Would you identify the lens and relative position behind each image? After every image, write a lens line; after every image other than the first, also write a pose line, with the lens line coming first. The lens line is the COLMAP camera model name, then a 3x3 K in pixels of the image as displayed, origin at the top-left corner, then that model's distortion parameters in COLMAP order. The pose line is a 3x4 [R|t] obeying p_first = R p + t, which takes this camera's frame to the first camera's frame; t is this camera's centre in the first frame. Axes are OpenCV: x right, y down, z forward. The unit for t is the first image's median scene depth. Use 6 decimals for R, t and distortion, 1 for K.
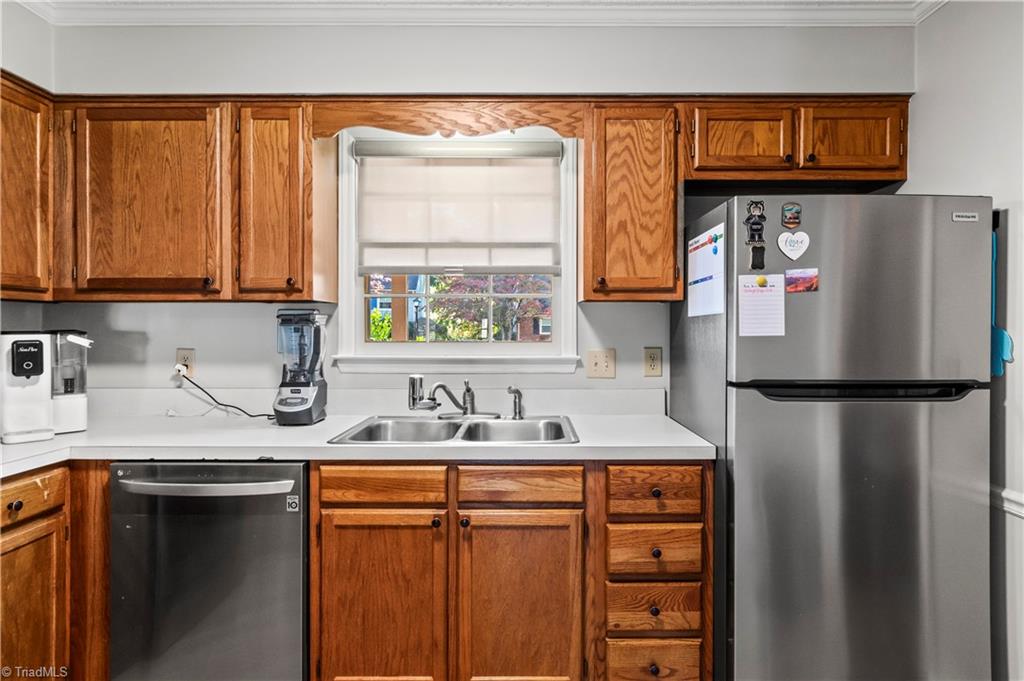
lens RADIAL K [[606.2, 0, 512.0], [0, 606.2, 340.5], [0, 0, 1]] dist [-0.000931, -0.000435]
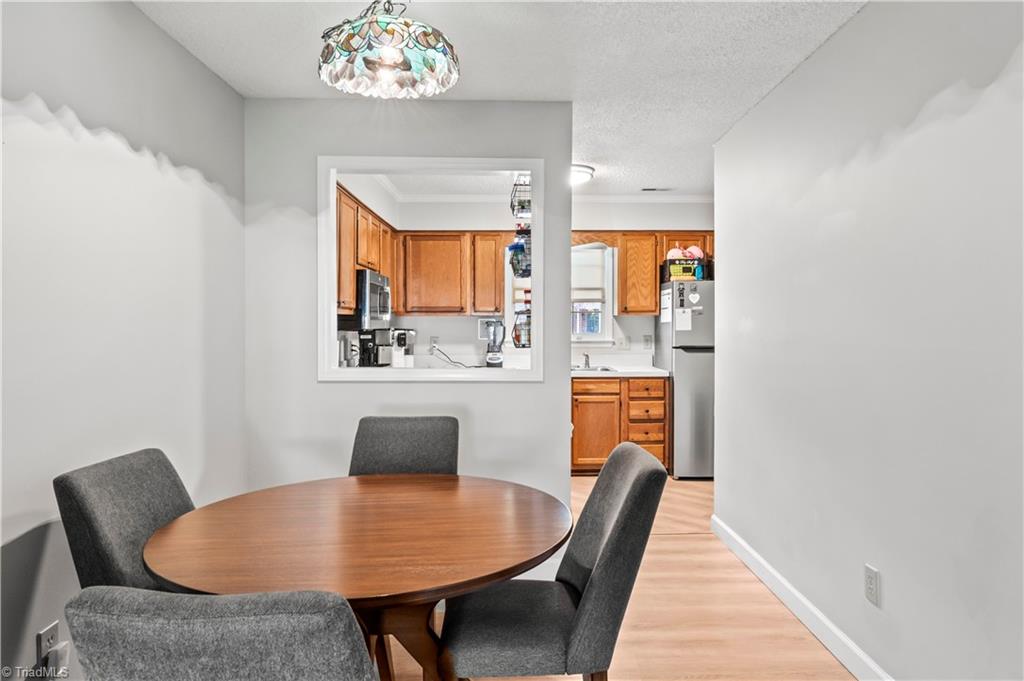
lens RADIAL K [[785.0, 0, 512.0], [0, 785.0, 340.5], [0, 0, 1]] dist [0.000304, 0.001432]
pose [[0.999245, -0.002789, 0.038741, -0.452278], [0.002680, 0.999992, 0.002866, 0.023488], [-0.038749, -0.002760, 0.999245, -2.244636]]
